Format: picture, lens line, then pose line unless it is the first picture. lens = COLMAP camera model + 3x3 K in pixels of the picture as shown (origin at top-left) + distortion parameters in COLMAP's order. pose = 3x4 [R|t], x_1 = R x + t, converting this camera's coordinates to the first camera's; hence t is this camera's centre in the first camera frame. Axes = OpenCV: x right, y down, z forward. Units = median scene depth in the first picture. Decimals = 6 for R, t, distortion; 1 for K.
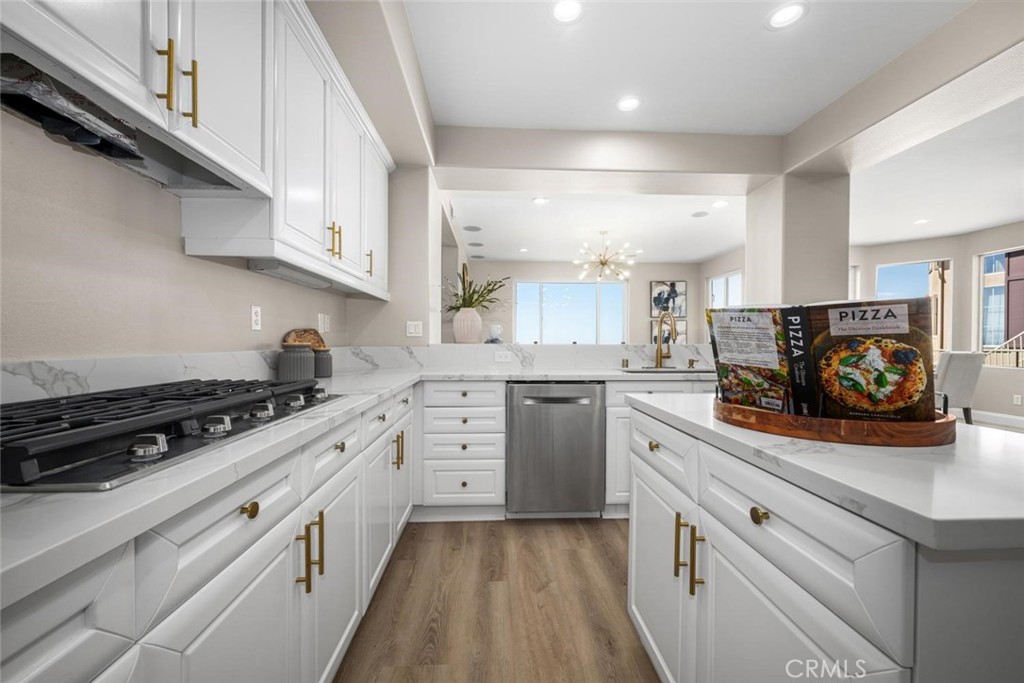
lens RADIAL K [[404.0, 0, 511.4], [0, 404.0, 347.3], [0, 0, 1]] dist [-0.001091, -0.000359]
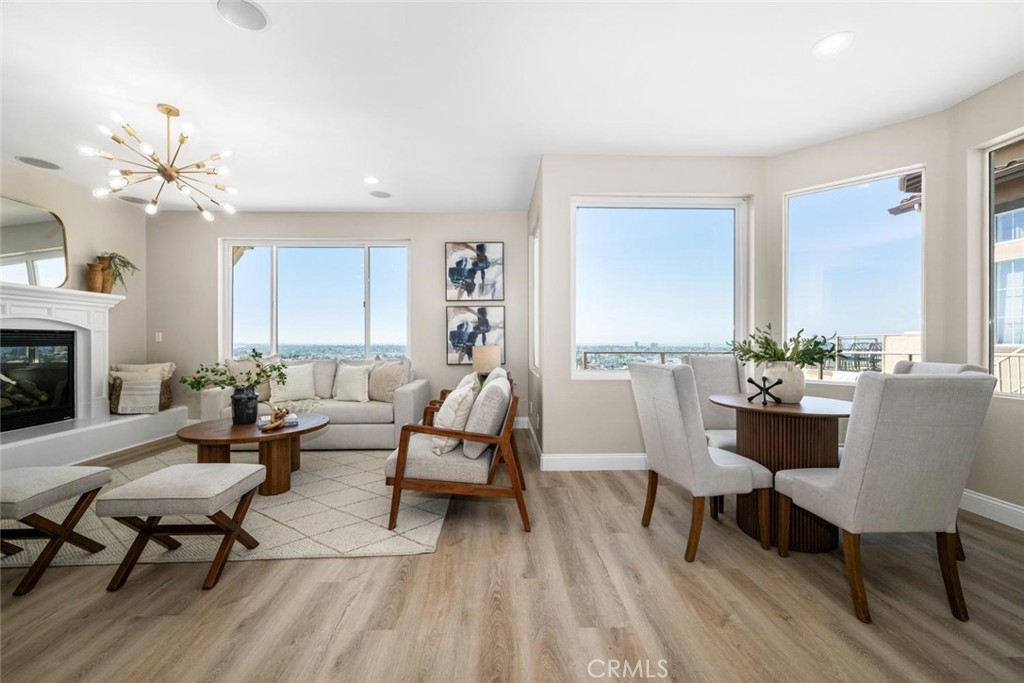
lens RADIAL K [[407.2, 0, 512.9], [0, 407.2, 339.2], [0, 0, 1]] dist [0.000467, -0.000134]
pose [[0.999906, -0.004232, -0.013075, 1.719505], [0.004036, 0.999879, -0.014994, -0.023949], [0.013137, 0.014940, 0.999802, 1.447436]]
